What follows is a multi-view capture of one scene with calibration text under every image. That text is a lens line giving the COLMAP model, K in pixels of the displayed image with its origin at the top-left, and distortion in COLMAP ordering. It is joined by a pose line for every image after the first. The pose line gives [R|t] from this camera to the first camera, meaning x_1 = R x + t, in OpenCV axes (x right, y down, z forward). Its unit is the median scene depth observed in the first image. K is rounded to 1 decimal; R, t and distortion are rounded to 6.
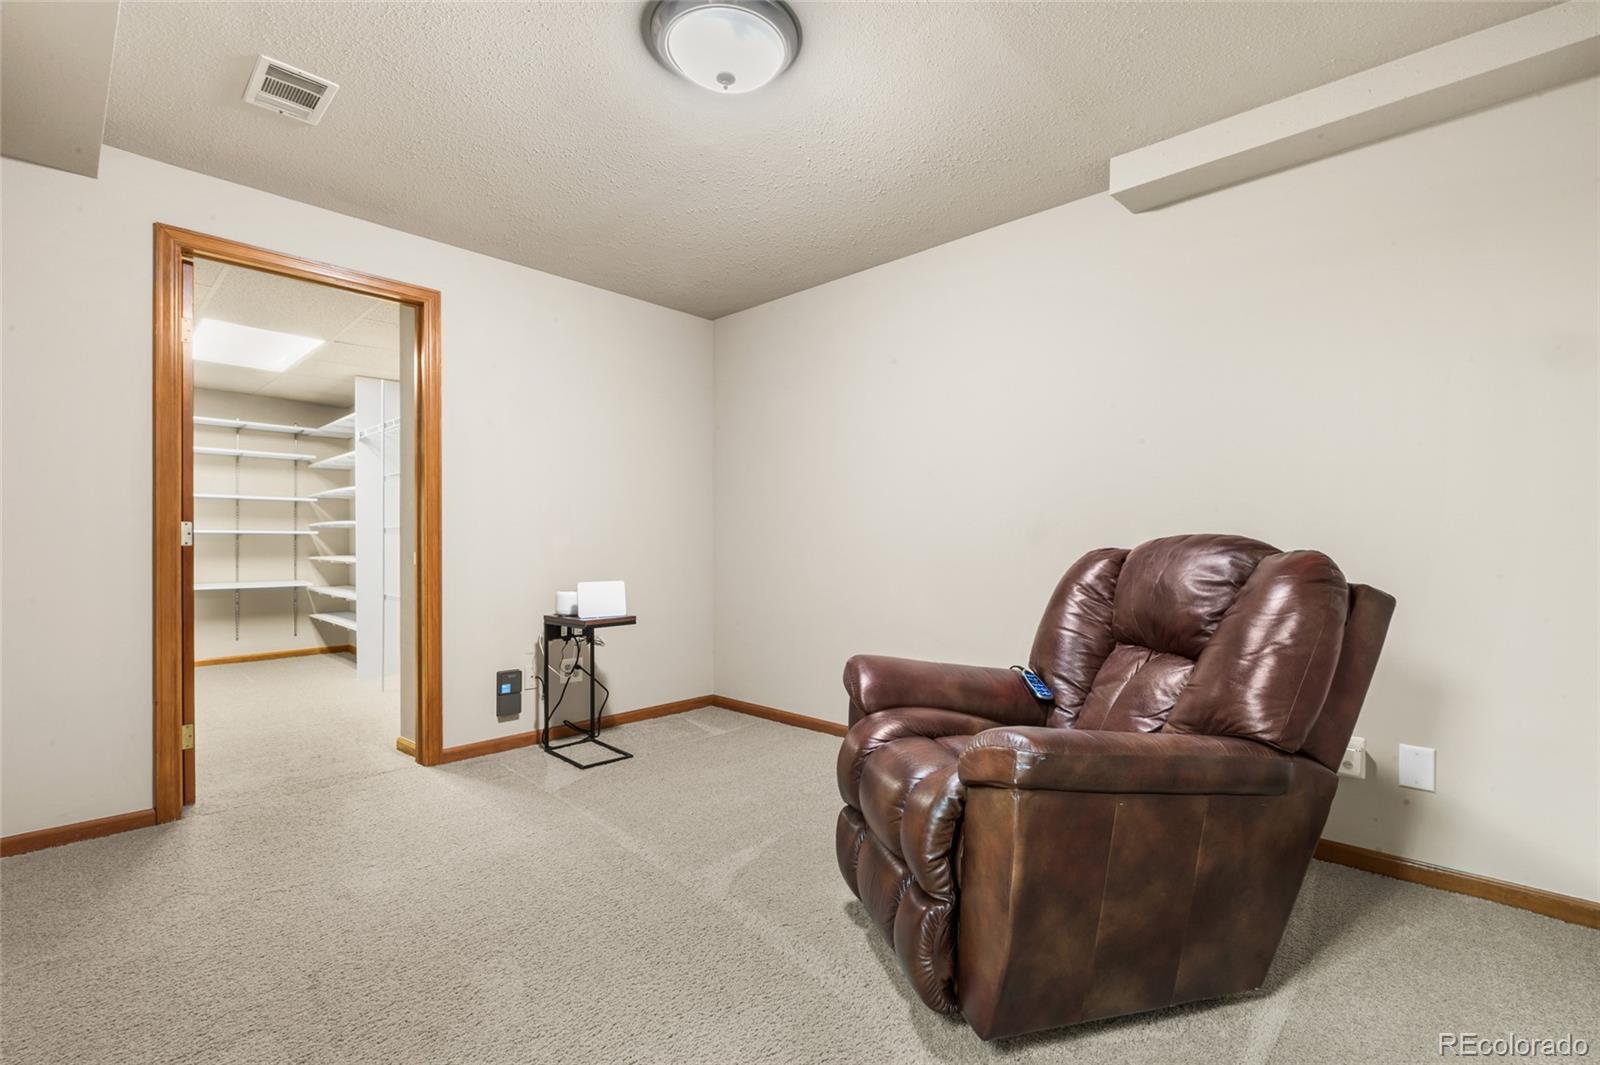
lens RADIAL K [[718.7, 0, 792.1], [0, 718.7, 549.0], [0, 0, 1]] dist [-0.002072, 0.000300]
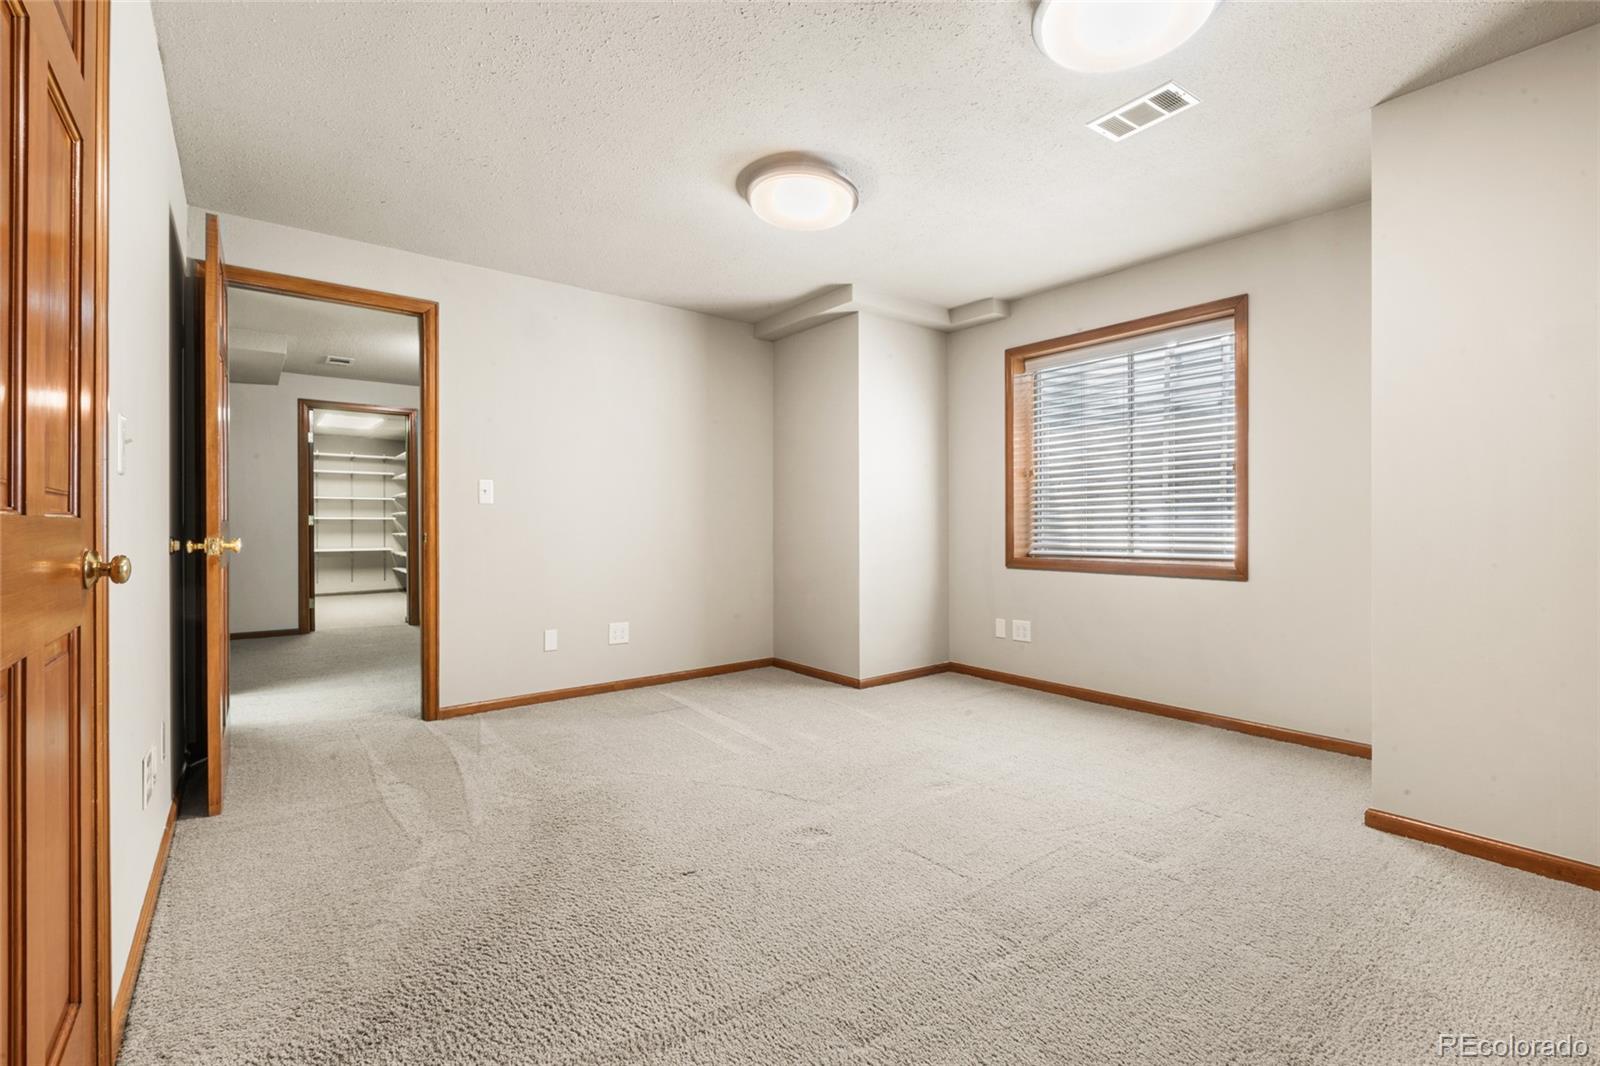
lens RADIAL K [[718.7, 0, 807.8], [0, 718.7, 521.2], [0, 0, 1]] dist [-0.002072, 0.000300]
pose [[0.990843, -0.011883, -0.134493, 0.523194], [0.010779, 0.999902, -0.008935, 0.008937], [0.134586, 0.007404, 0.990874, -0.538876]]
